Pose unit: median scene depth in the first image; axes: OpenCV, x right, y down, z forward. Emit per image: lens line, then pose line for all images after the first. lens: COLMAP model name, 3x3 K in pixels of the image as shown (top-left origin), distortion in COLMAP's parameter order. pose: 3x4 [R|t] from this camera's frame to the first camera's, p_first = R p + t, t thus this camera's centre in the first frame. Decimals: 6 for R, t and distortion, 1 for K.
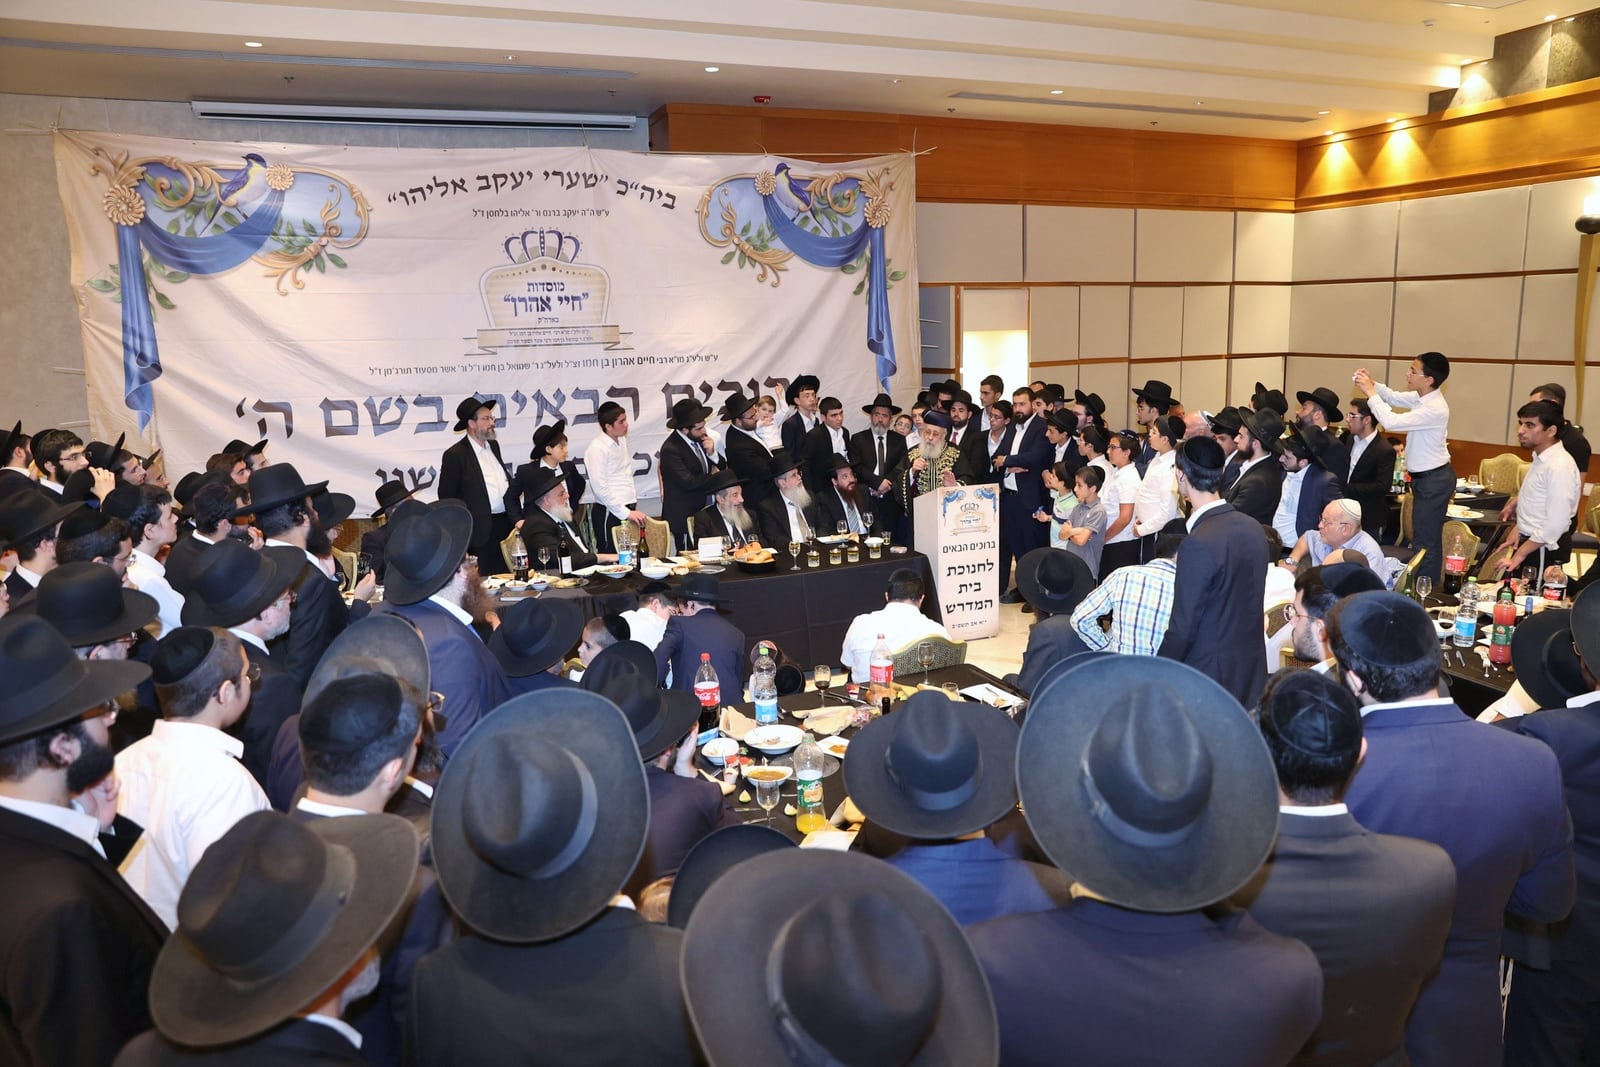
lens RADIAL K [[1074.3, 0, 800.0], [0, 1074.3, 533.5], [0, 0, 1]] dist [-0.113928, 0.090219]
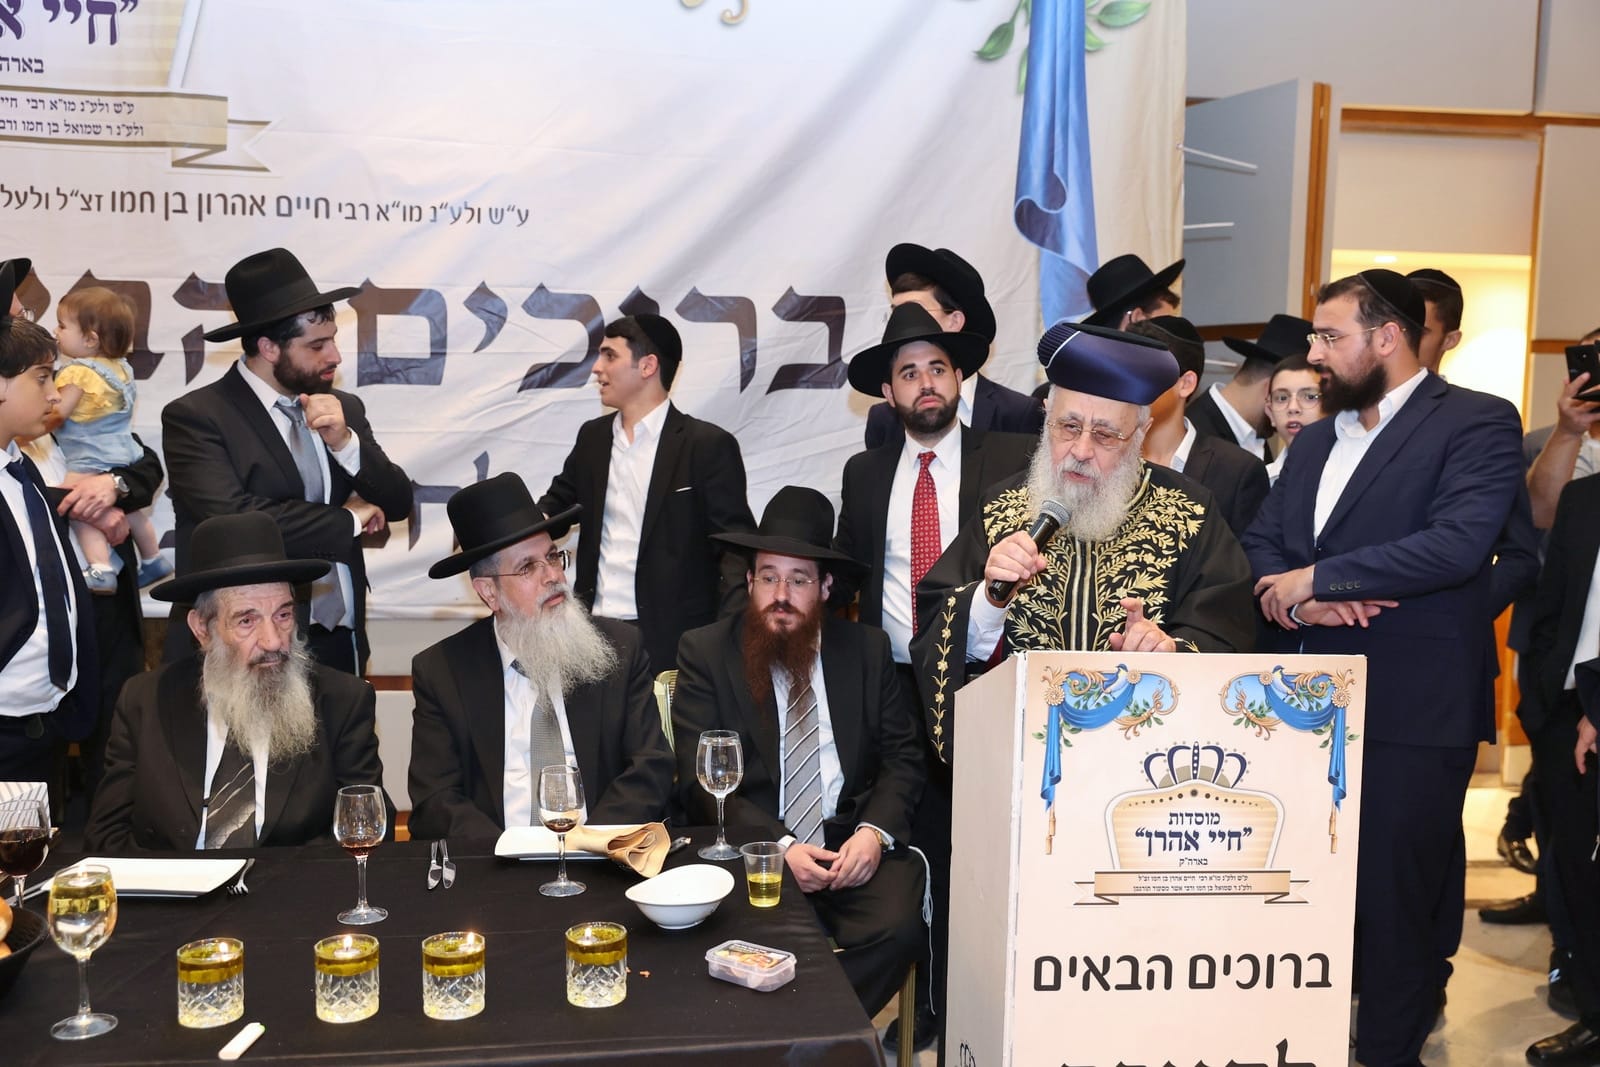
lens RADIAL K [[1549.1, 0, 800.0], [0, 1549.1, 533.5], [0, 0, 1]] dist [-0.014587, 0.085427]
pose [[0.969400, 0.067310, -0.236078, 0.135500], [-0.095269, 0.989456, -0.109090, -0.023805], [0.226246, 0.128243, 0.965591, 0.610972]]
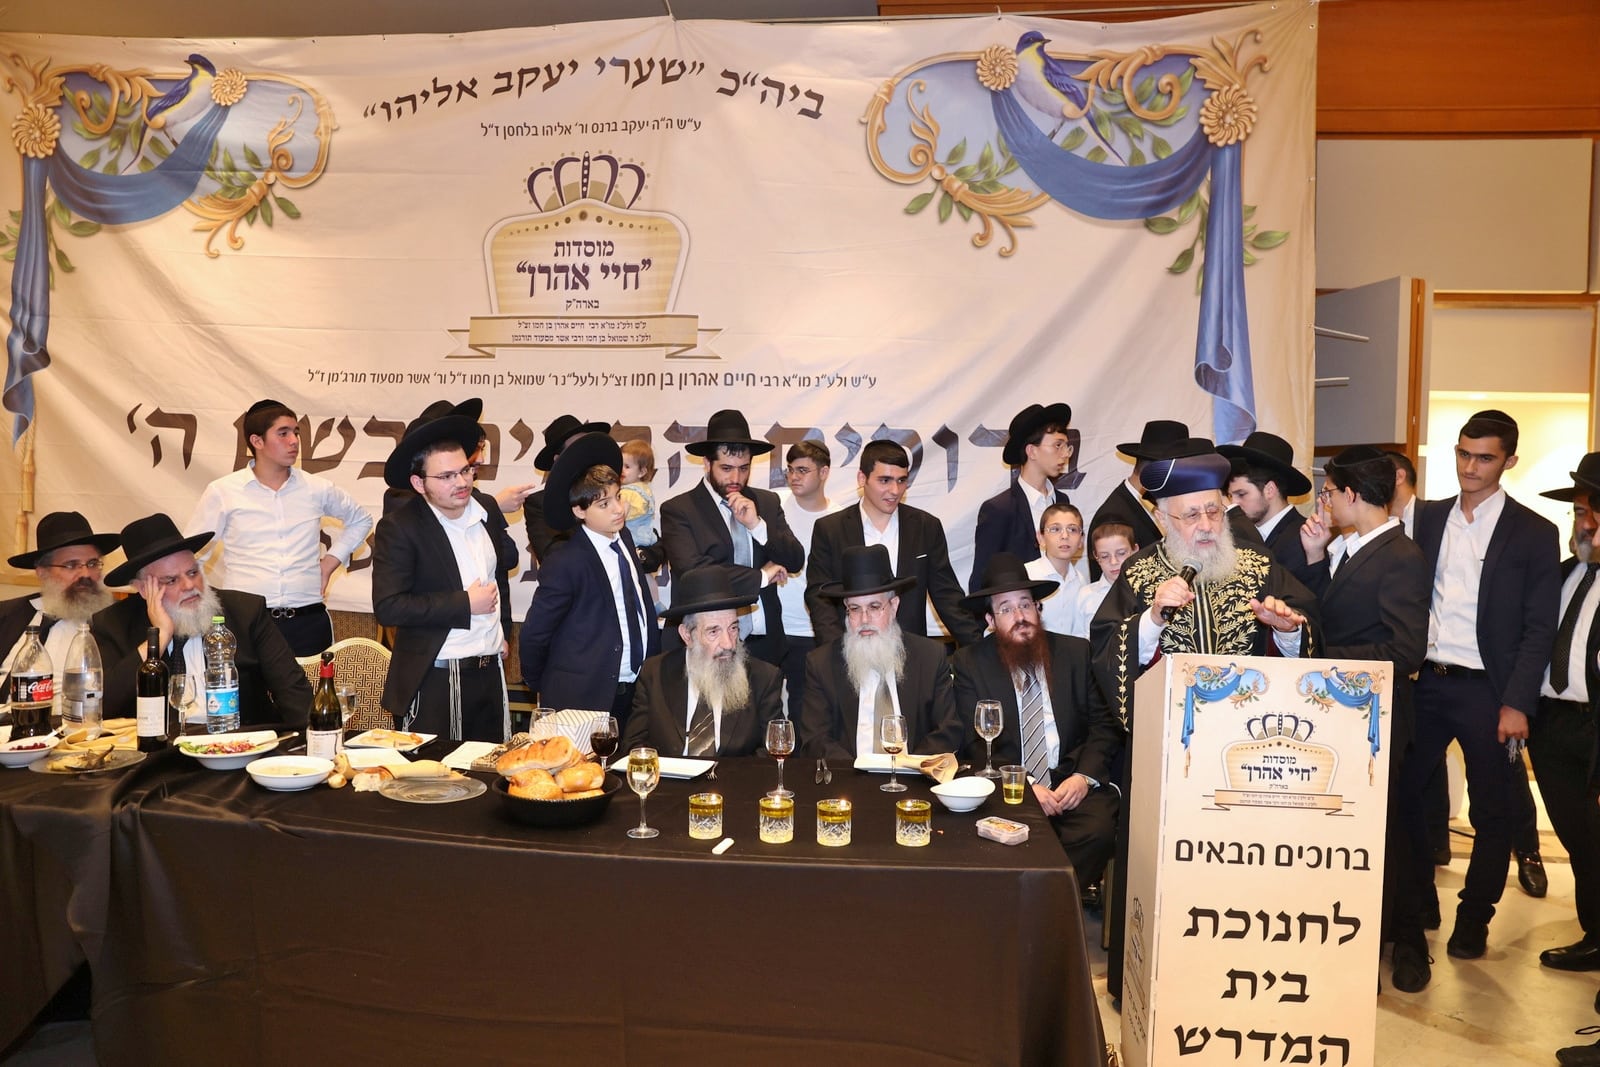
lens RADIAL K [[1074.3, 0, 800.0], [0, 1074.3, 533.5], [0, 0, 1]] dist [-0.113928, 0.090219]
pose [[0.885555, 0.063709, -0.460146, 0.149419], [-0.137773, 0.982003, -0.129183, -0.018335], [0.443634, 0.177794, 0.878395, 0.573743]]
